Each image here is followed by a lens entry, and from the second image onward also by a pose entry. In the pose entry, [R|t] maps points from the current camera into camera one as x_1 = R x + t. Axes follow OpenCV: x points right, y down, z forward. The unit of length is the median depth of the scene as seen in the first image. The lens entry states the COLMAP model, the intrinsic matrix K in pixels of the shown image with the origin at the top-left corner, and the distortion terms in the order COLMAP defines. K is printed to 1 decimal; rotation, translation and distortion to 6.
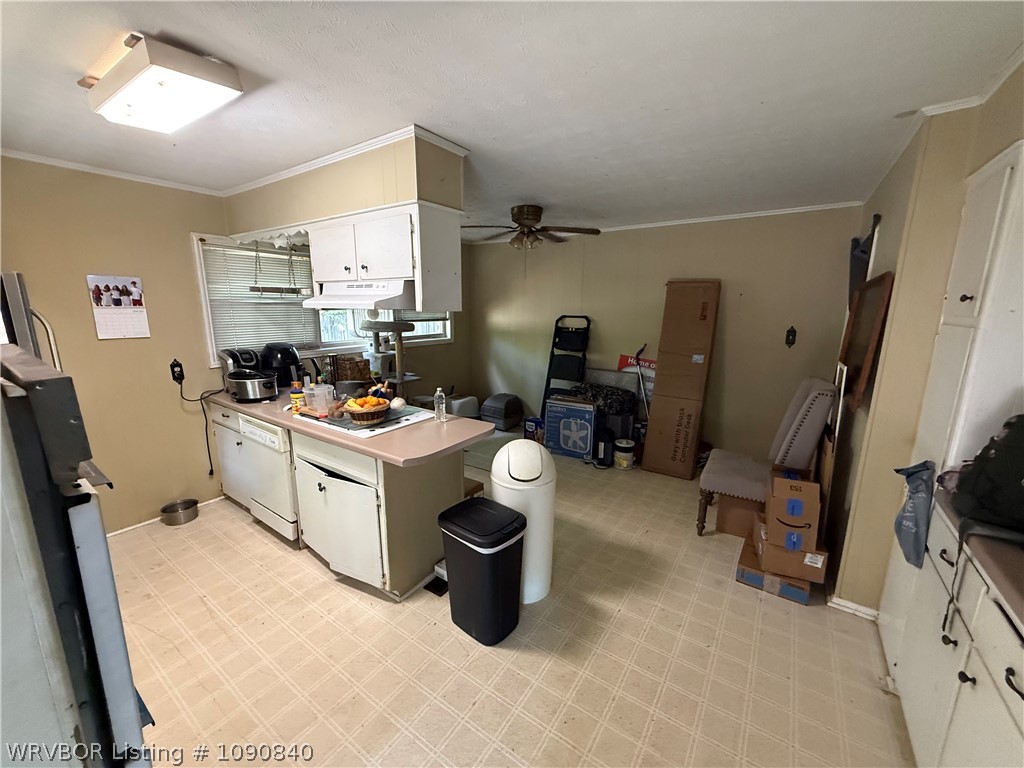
lens RADIAL K [[406.7, 0, 509.4], [0, 406.7, 385.2], [0, 0, 1]] dist [0.000144, -0.000096]
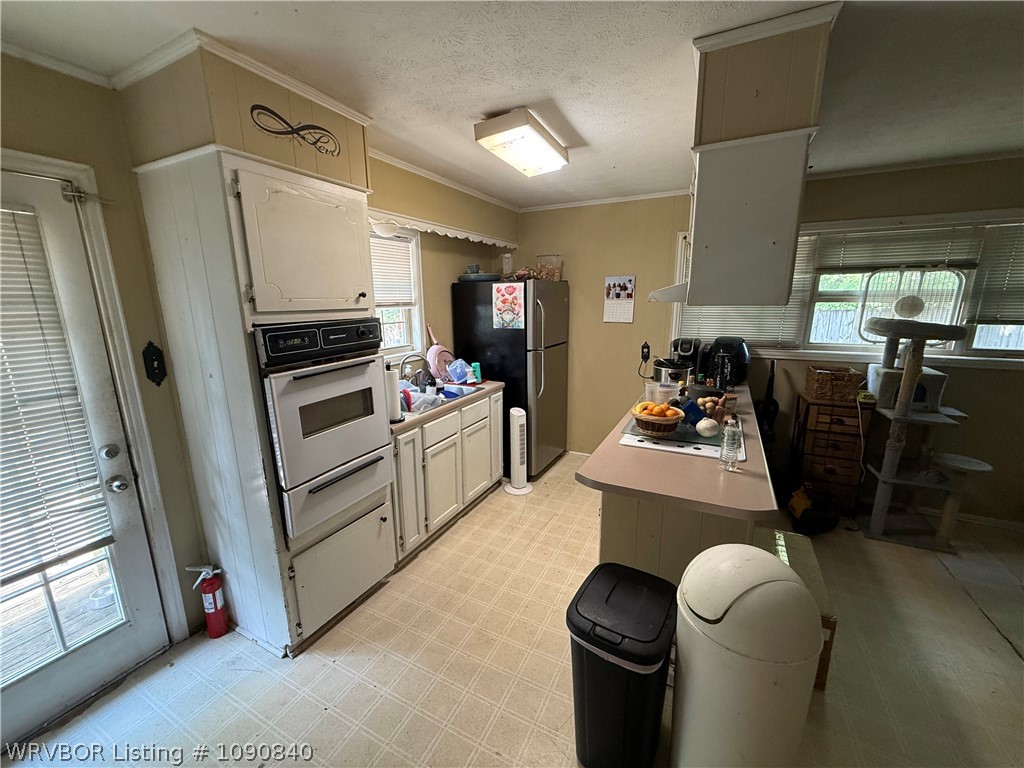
lens RADIAL K [[406.7, 0, 509.4], [0, 406.7, 385.2], [0, 0, 1]] dist [0.000144, -0.000096]
pose [[0.135769, 0.203913, -0.969529, 0.365021], [-0.181616, 0.967130, 0.177976, -0.088728], [0.973952, 0.151918, 0.168340, 0.454919]]
